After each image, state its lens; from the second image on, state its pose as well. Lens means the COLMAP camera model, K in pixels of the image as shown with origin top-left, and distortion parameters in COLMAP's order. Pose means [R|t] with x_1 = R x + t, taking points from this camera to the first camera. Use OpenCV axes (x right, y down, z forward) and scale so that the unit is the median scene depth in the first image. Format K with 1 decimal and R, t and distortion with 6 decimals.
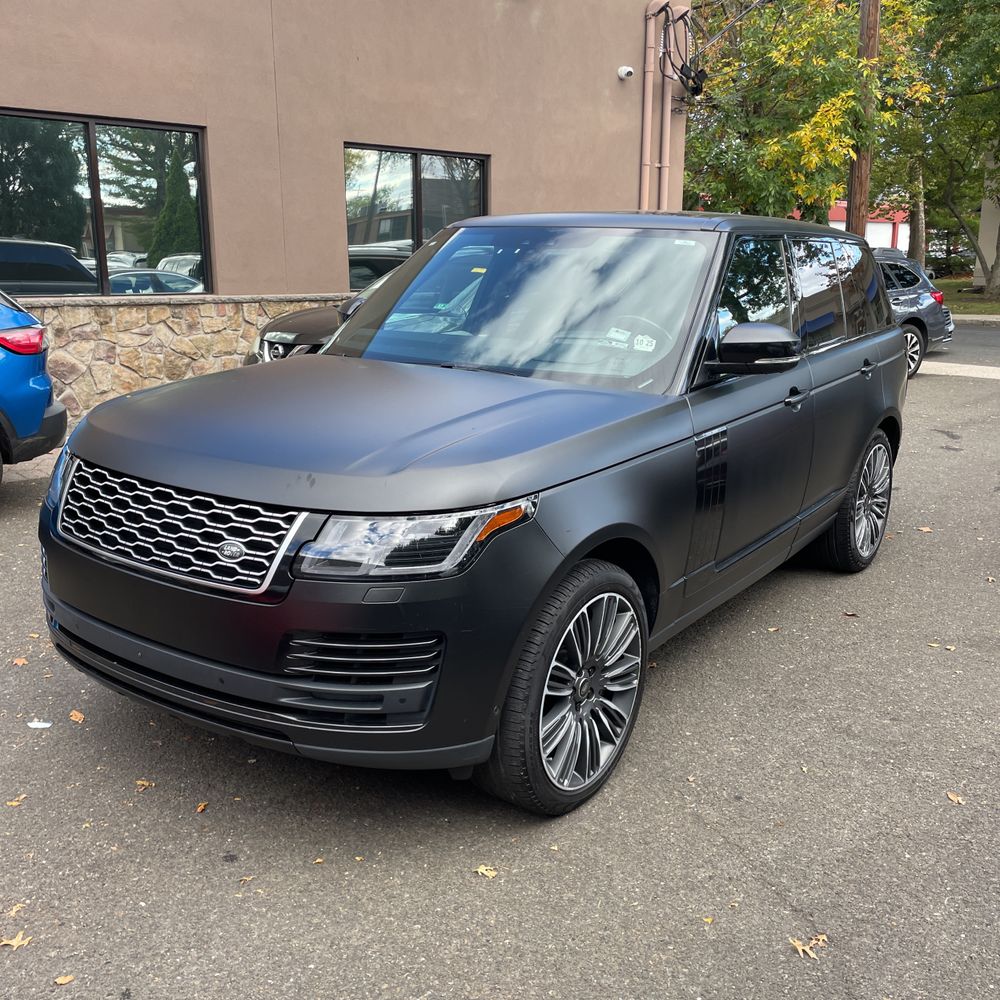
lens RADIAL K [[1010.3, 0, 490.5], [0, 1010.3, 506.5], [0, 0, 1]] dist [0.089664, -0.125852]
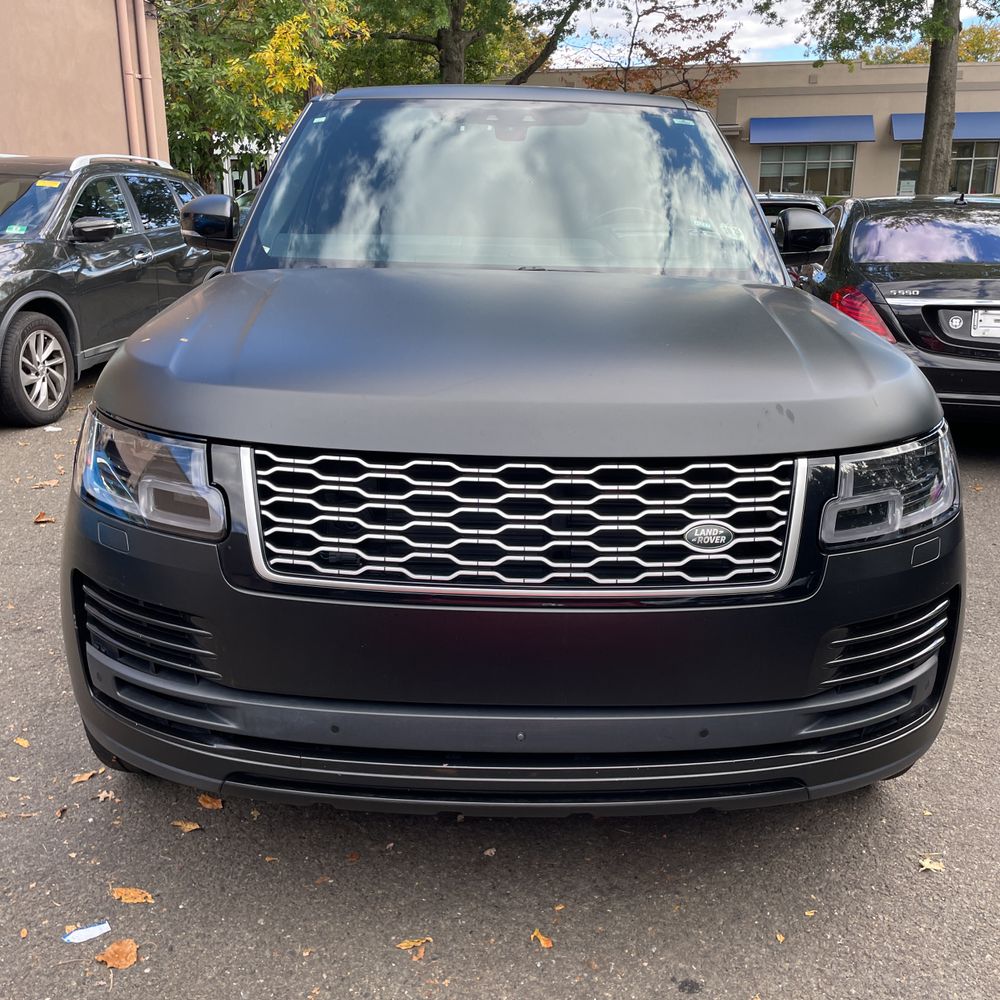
lens RADIAL K [[1010.3, 0, 490.5], [0, 1010.3, 506.5], [0, 0, 1]] dist [0.089664, -0.125852]
pose [[0.806984, -0.170729, 0.565357, -0.721369], [0.142710, 0.985306, 0.093844, -0.055028], [-0.573072, 0.004951, 0.819490, 0.536632]]
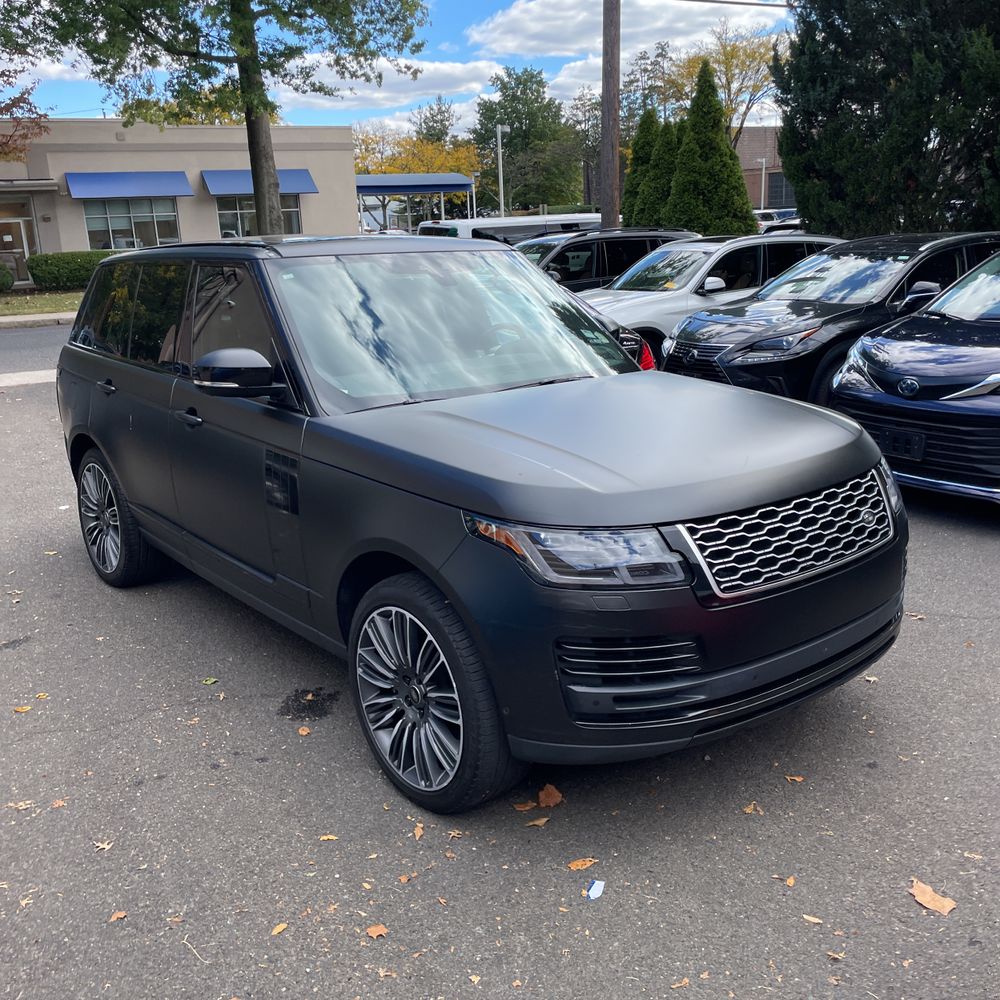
lens RADIAL K [[1010.3, 0, 490.5], [0, 1010.3, 506.5], [0, 0, 1]] dist [0.089664, -0.125852]
pose [[0.259461, -0.269506, 0.927387, -1.494483], [0.272265, 0.941735, 0.197502, -0.332877], [-0.926581, 0.201251, 0.317720, 1.010873]]
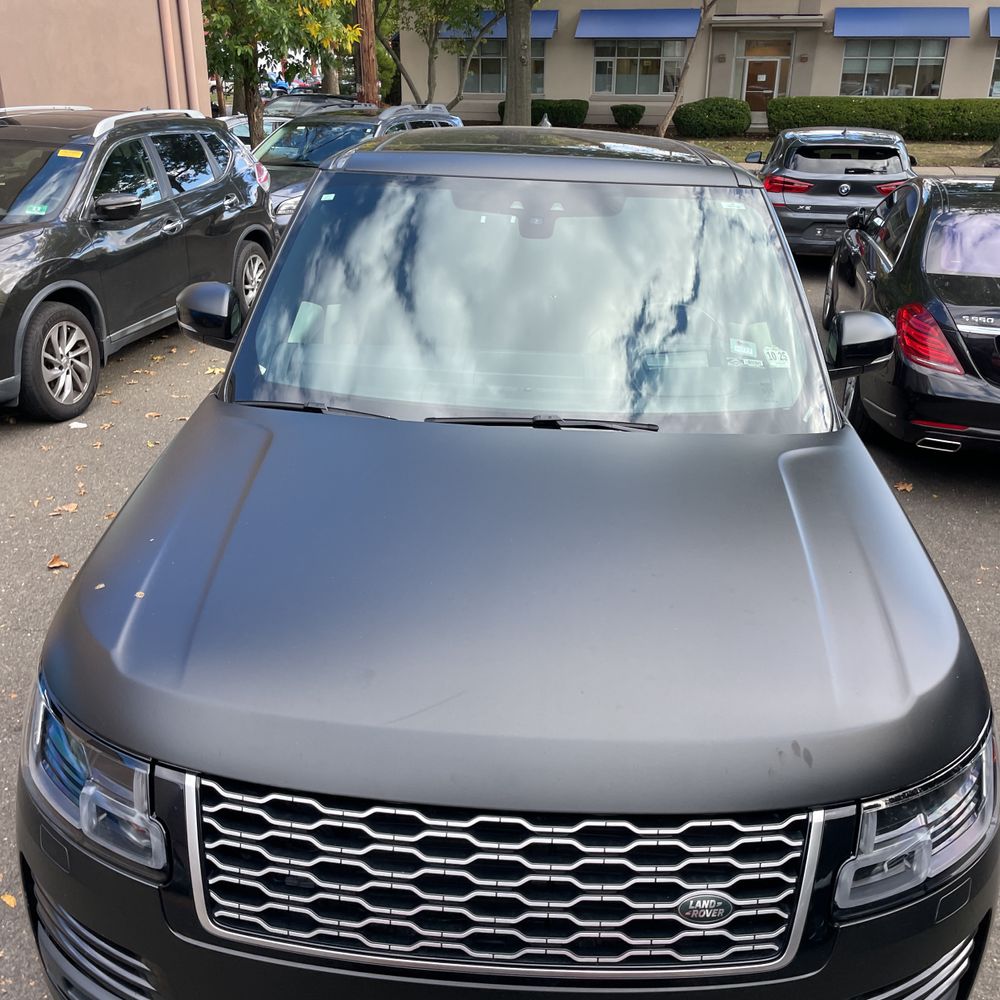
lens RADIAL K [[1011.9, 0, 501.0], [0, 1011.9, 521.5], [0, 0, 1]] dist [0.070844, -0.095896]
pose [[0.835650, -0.212420, 0.506524, -0.589035], [0.121372, 0.970807, 0.206890, -0.298083], [-0.535685, -0.111410, 0.837036, 0.590792]]
